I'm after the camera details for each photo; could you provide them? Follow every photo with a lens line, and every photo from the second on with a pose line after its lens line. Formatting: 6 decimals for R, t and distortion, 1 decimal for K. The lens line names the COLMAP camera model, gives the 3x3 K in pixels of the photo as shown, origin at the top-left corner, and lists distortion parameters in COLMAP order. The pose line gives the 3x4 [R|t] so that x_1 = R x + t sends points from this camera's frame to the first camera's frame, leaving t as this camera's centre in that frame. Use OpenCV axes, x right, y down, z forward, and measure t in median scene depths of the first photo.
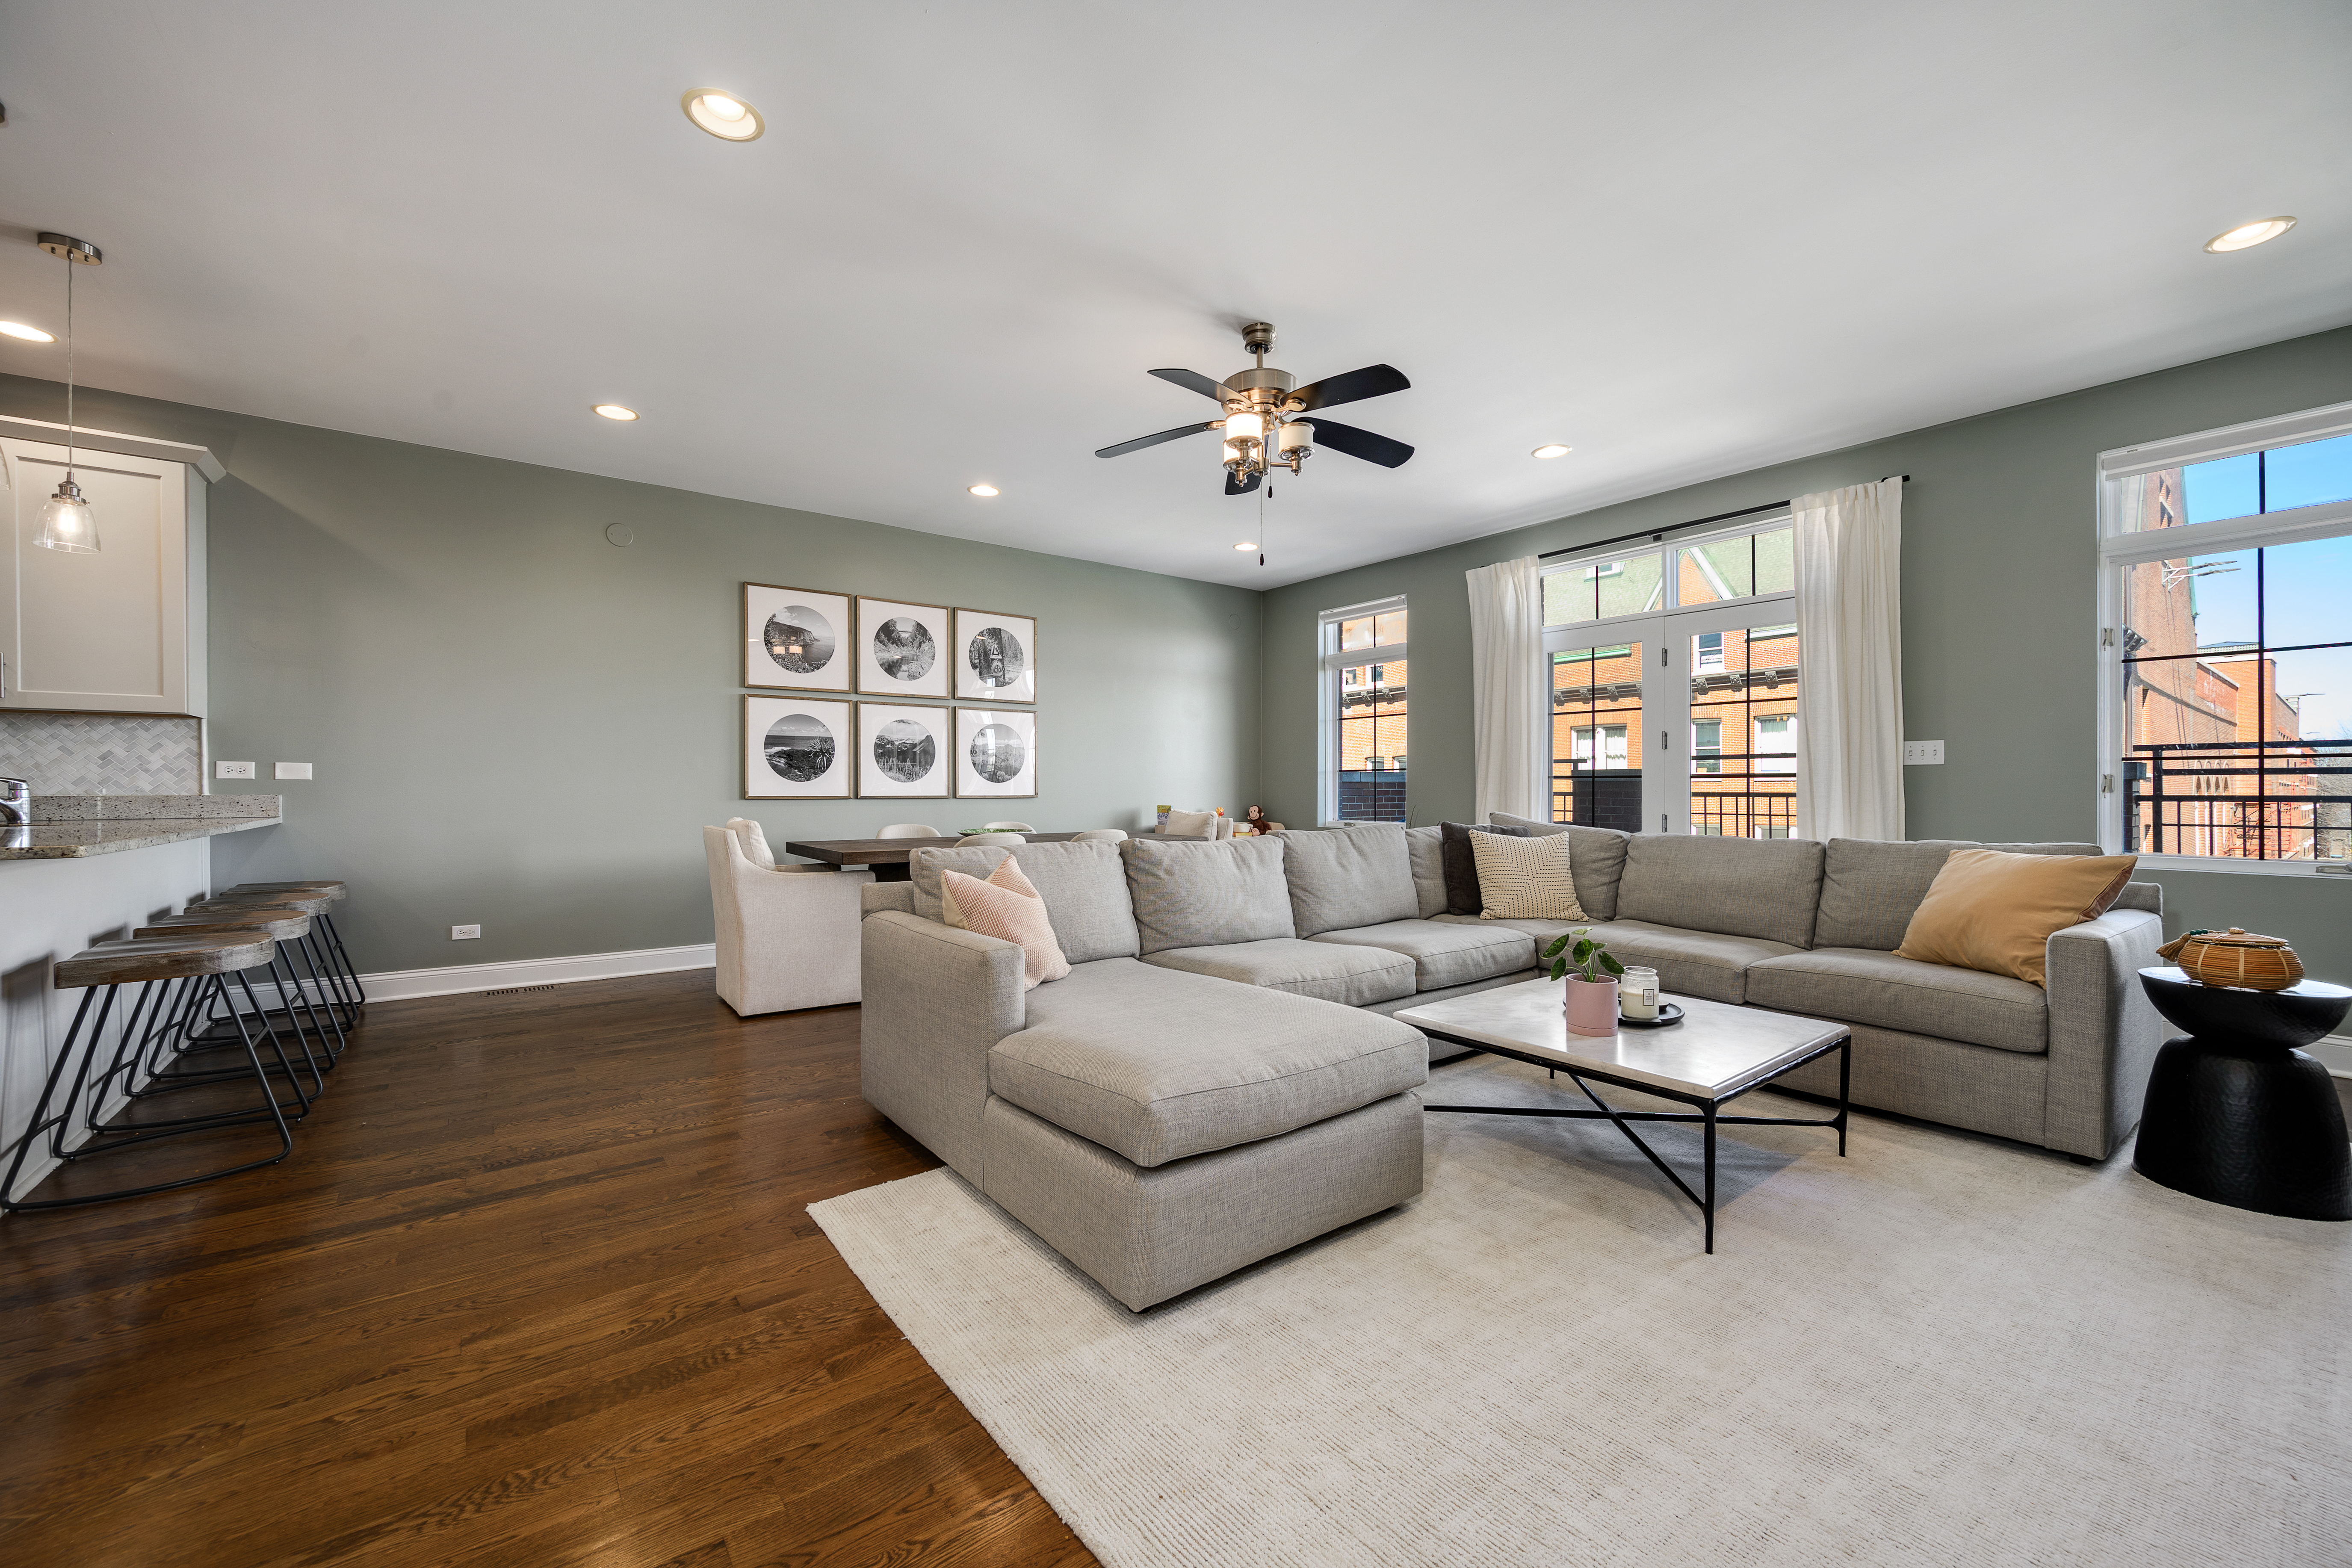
lens RADIAL K [[918.1, 0, 1179.5], [0, 918.1, 794.1], [0, 0, 1]] dist [-0.001841, 0.000360]
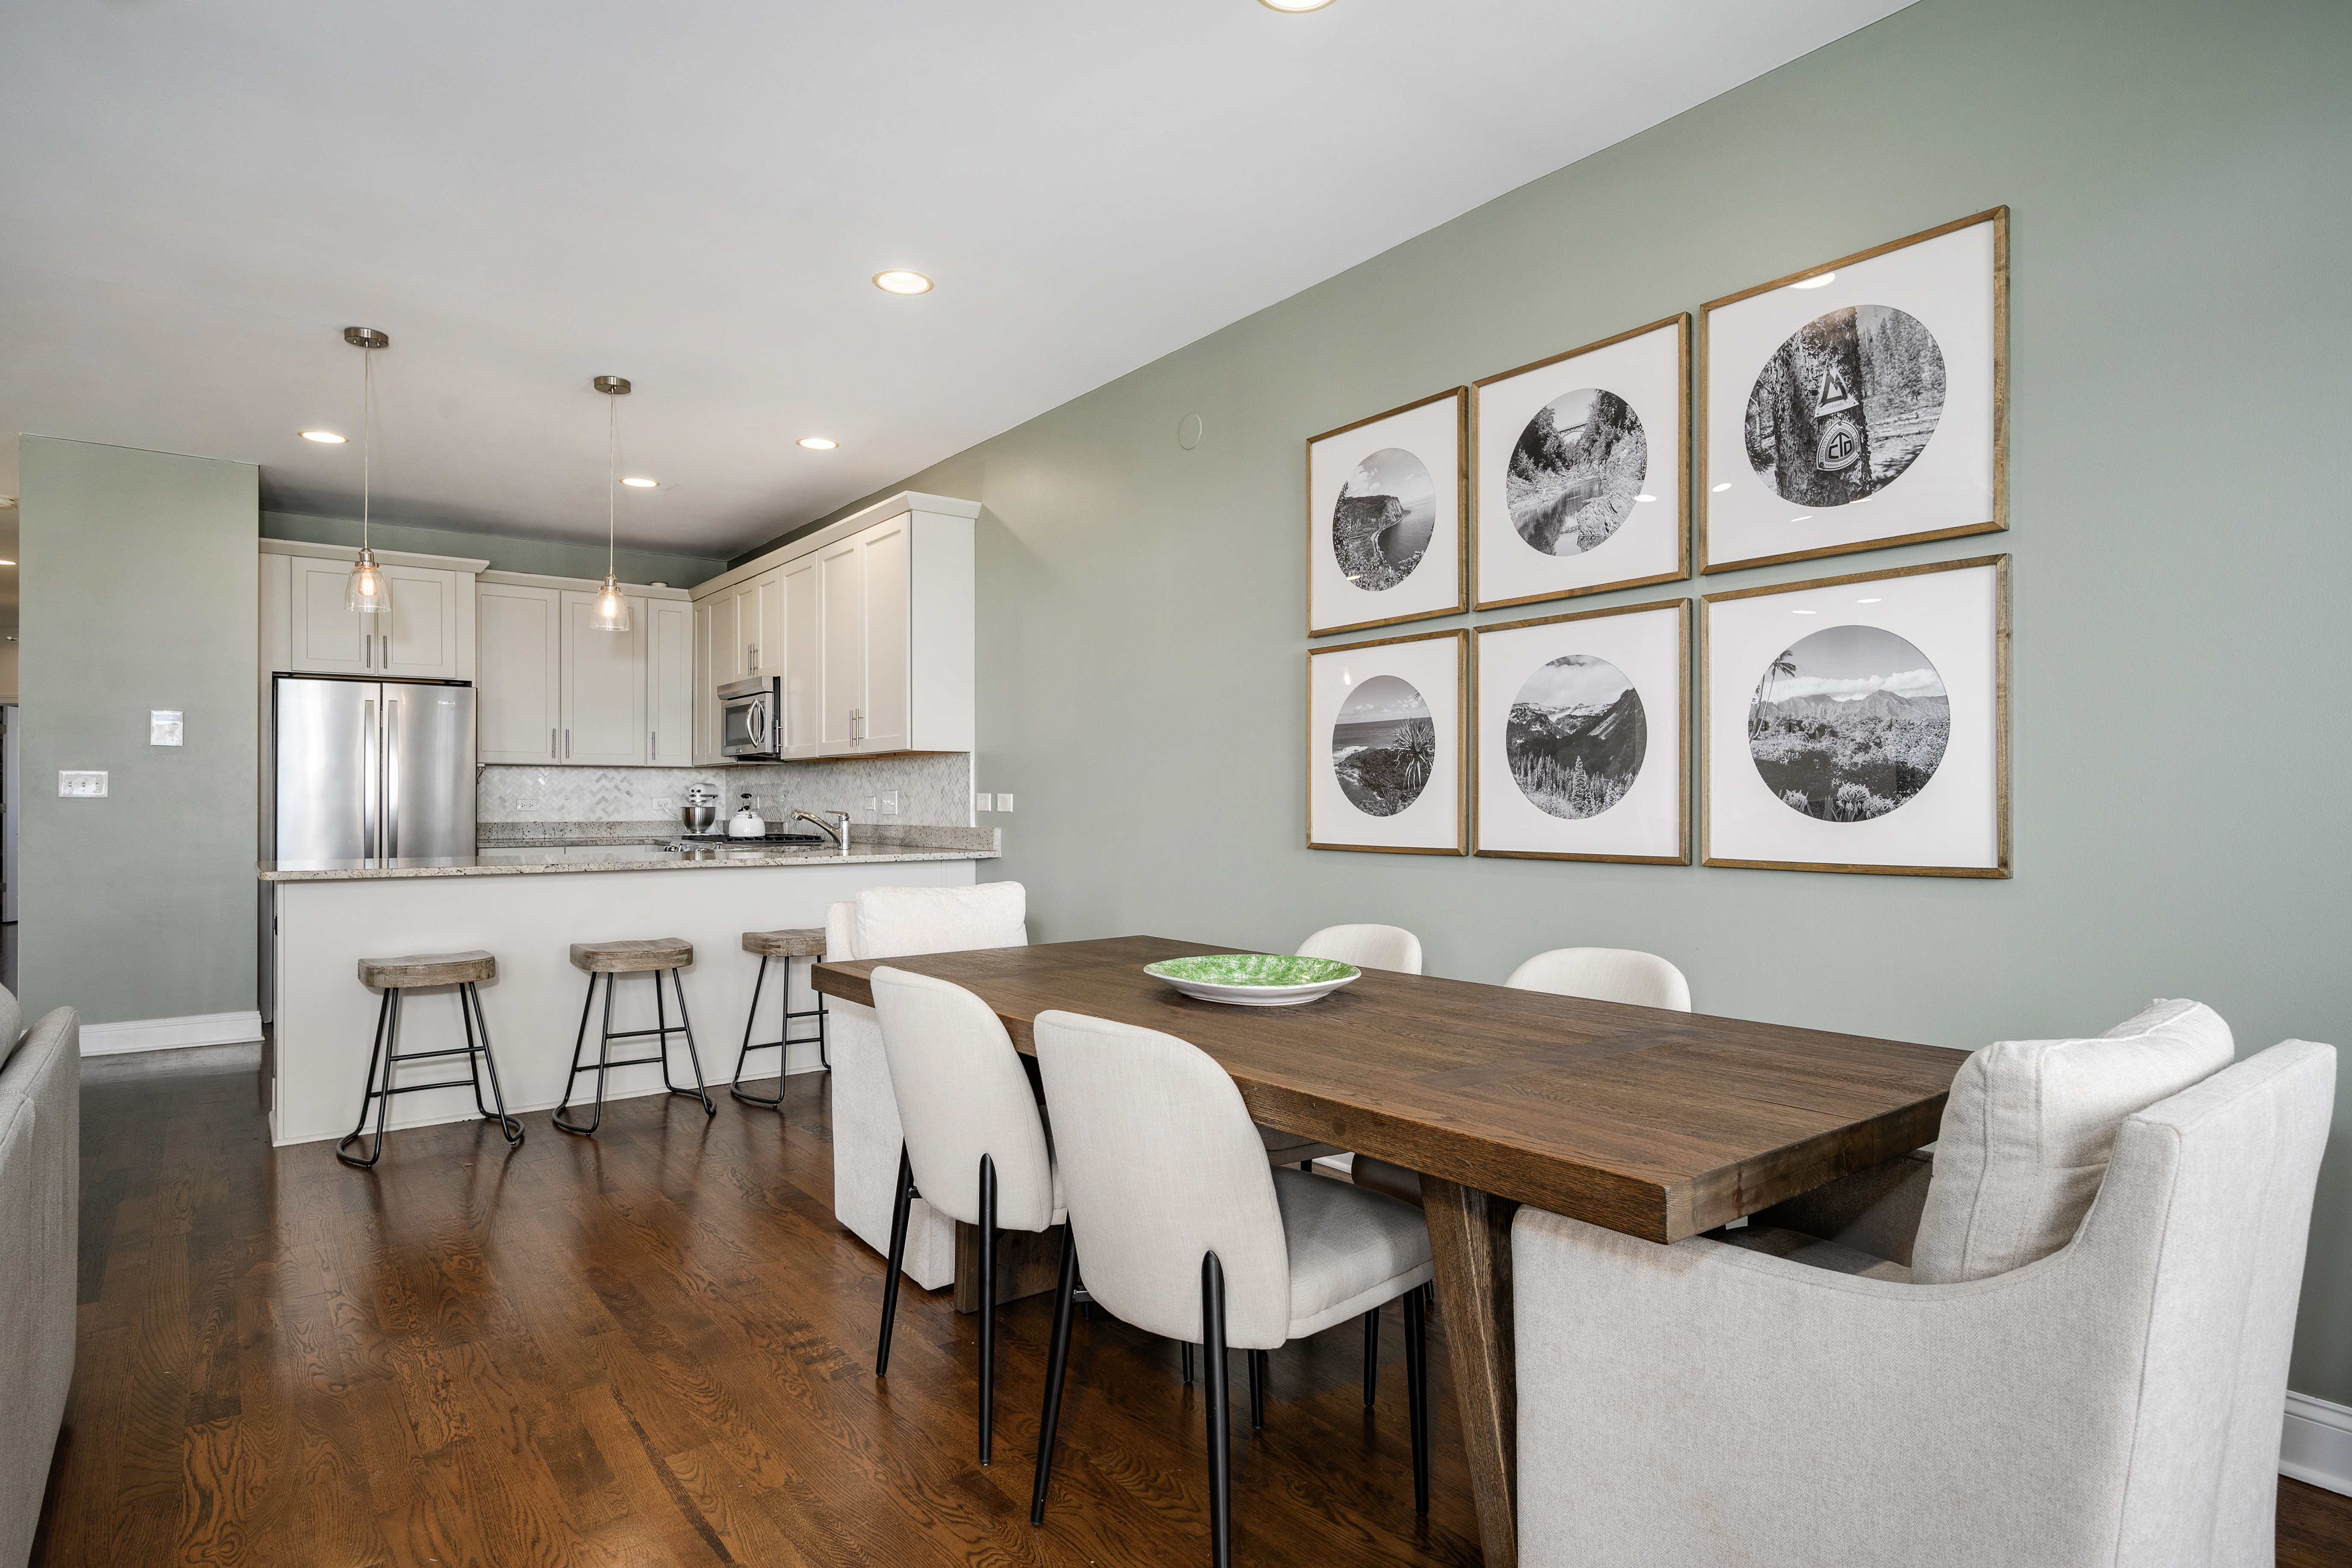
lens RADIAL K [[1255.1, 0, 1171.6], [0, 1255.1, 797.8], [0, 0, 1]] dist [0.000421, -0.000061]
pose [[-0.000004, -0.004673, -0.999989, 0.239037], [-0.008188, 0.999956, -0.004673, -0.018789], [0.999966, 0.008188, -0.000042, 0.872244]]
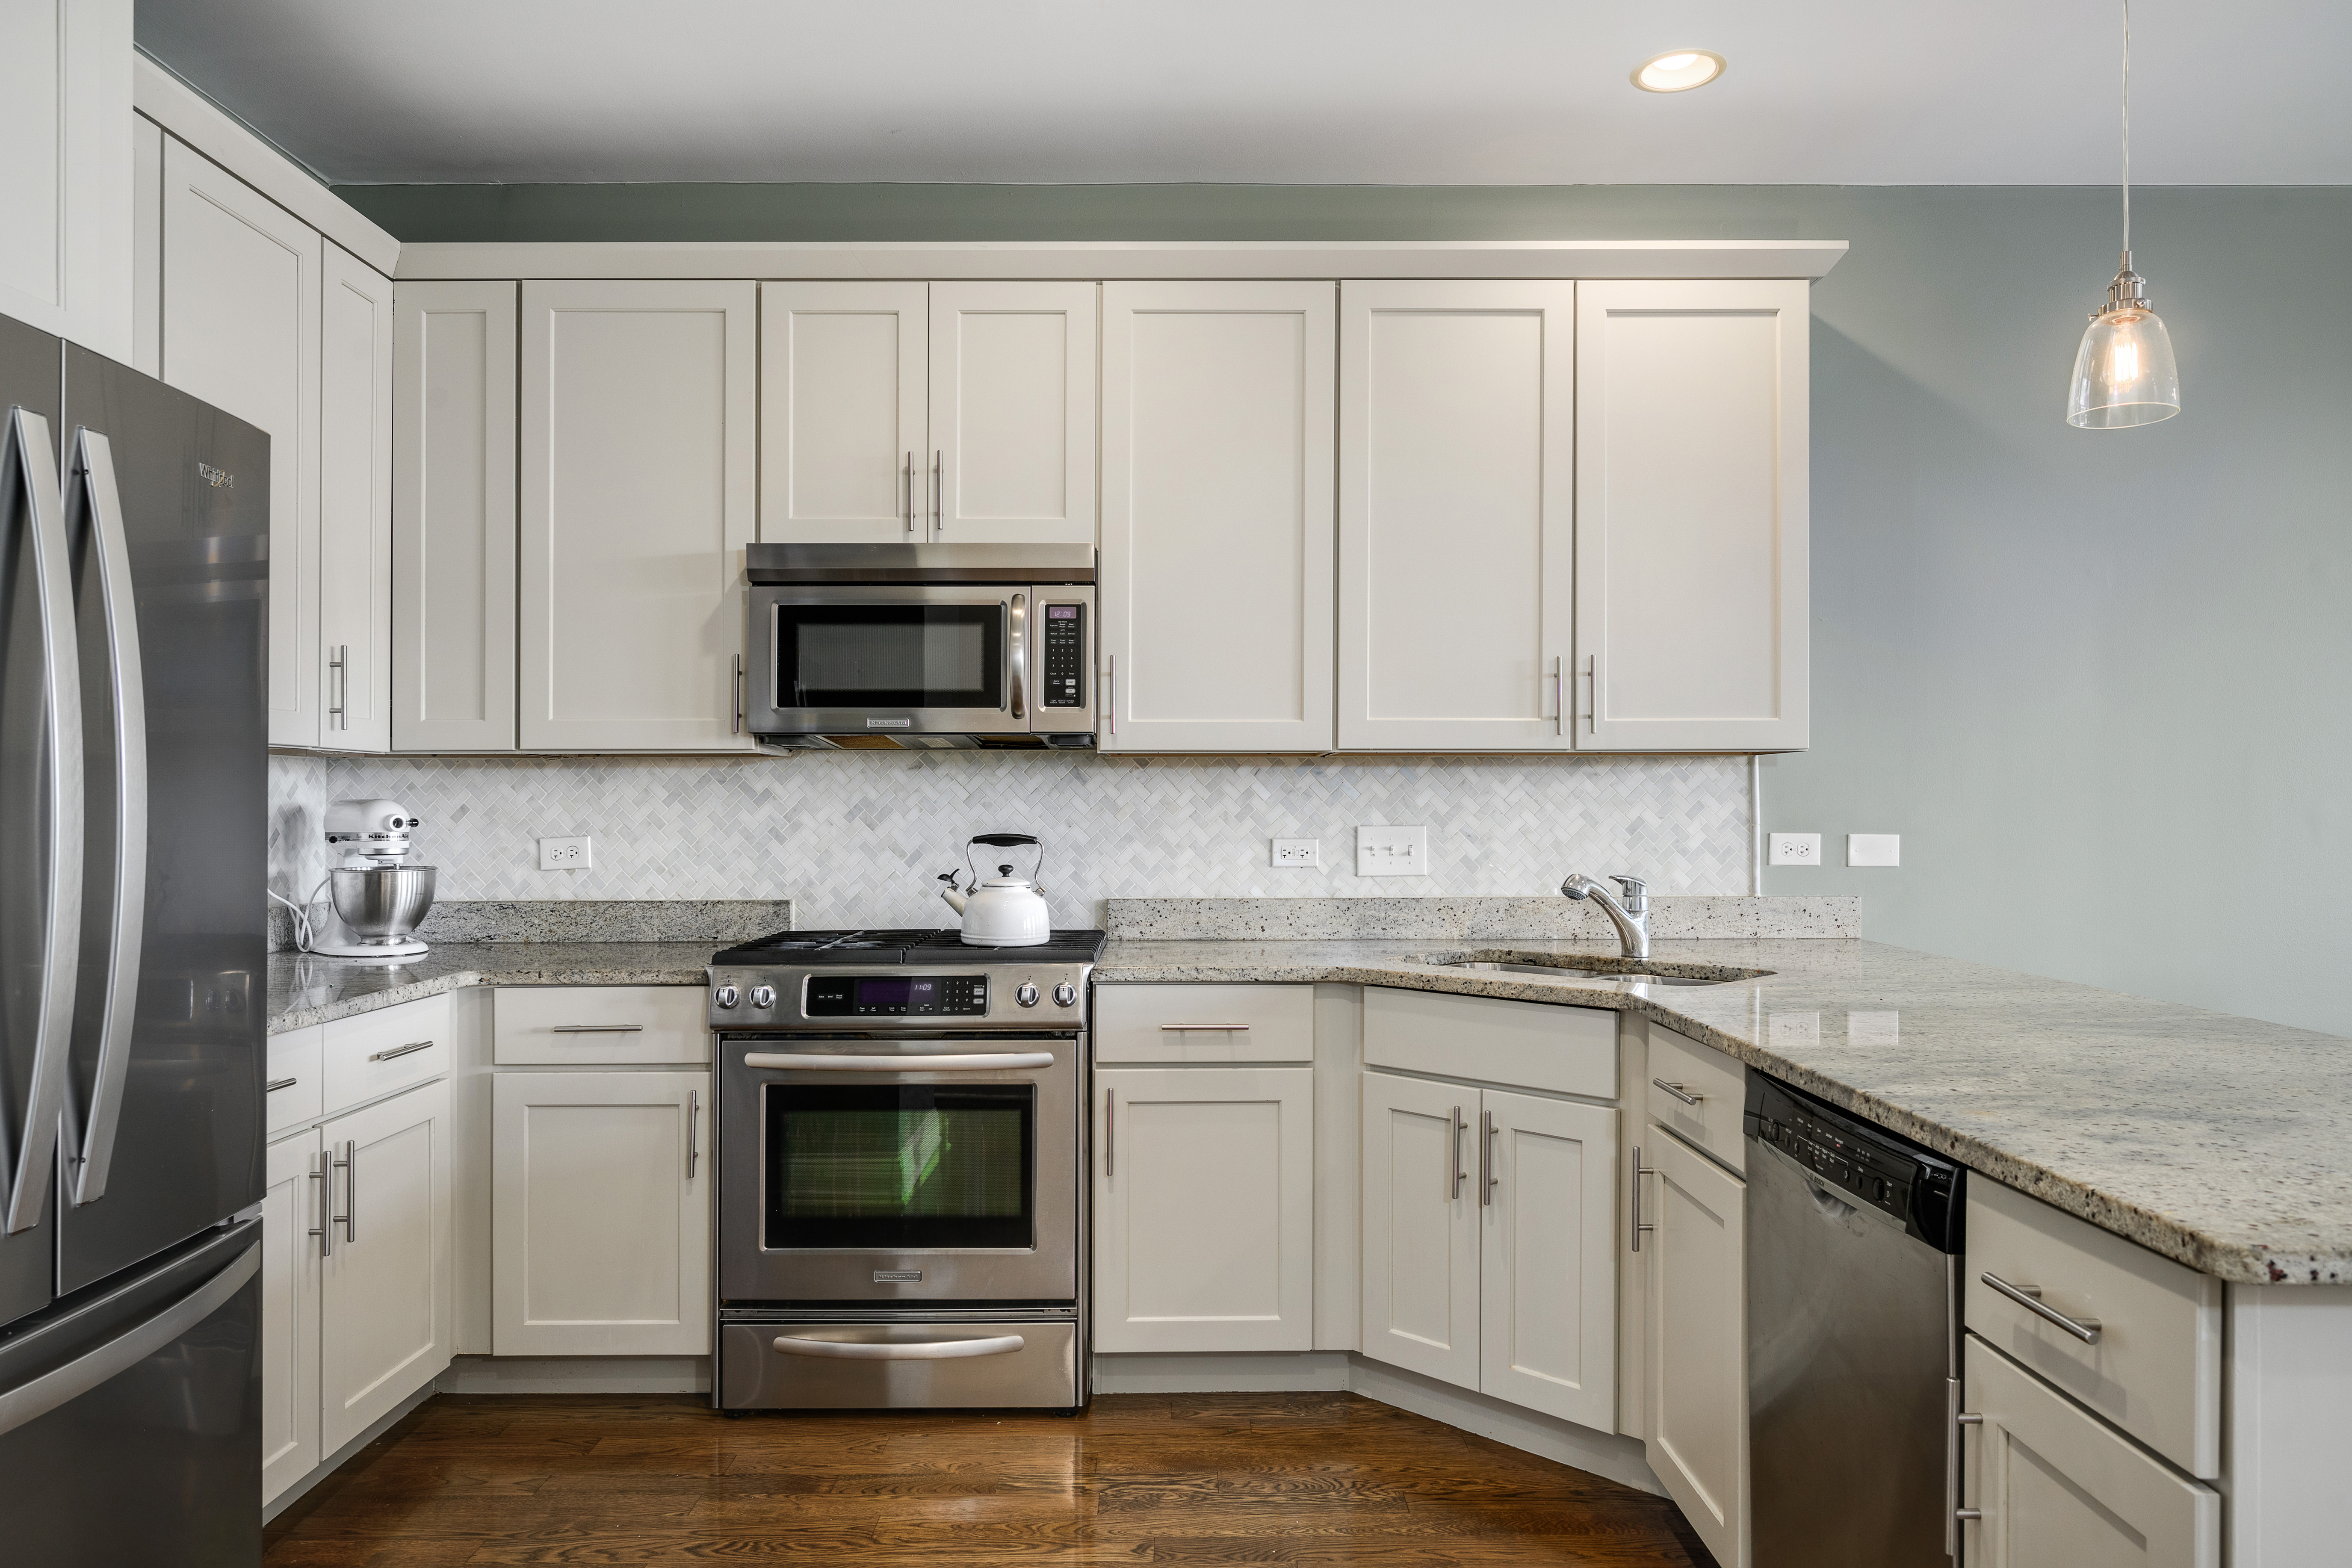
lens RADIAL K [[1543.8, 0, 1179.4], [0, 1543.8, 805.7], [0, 0, 1]] dist [-0.002107, -0.000723]
pose [[0.796552, -0.000641, -0.604570, -0.558389], [-0.003441, 0.999978, -0.005593, -0.033005], [0.604561, 0.006535, 0.796532, 0.045112]]
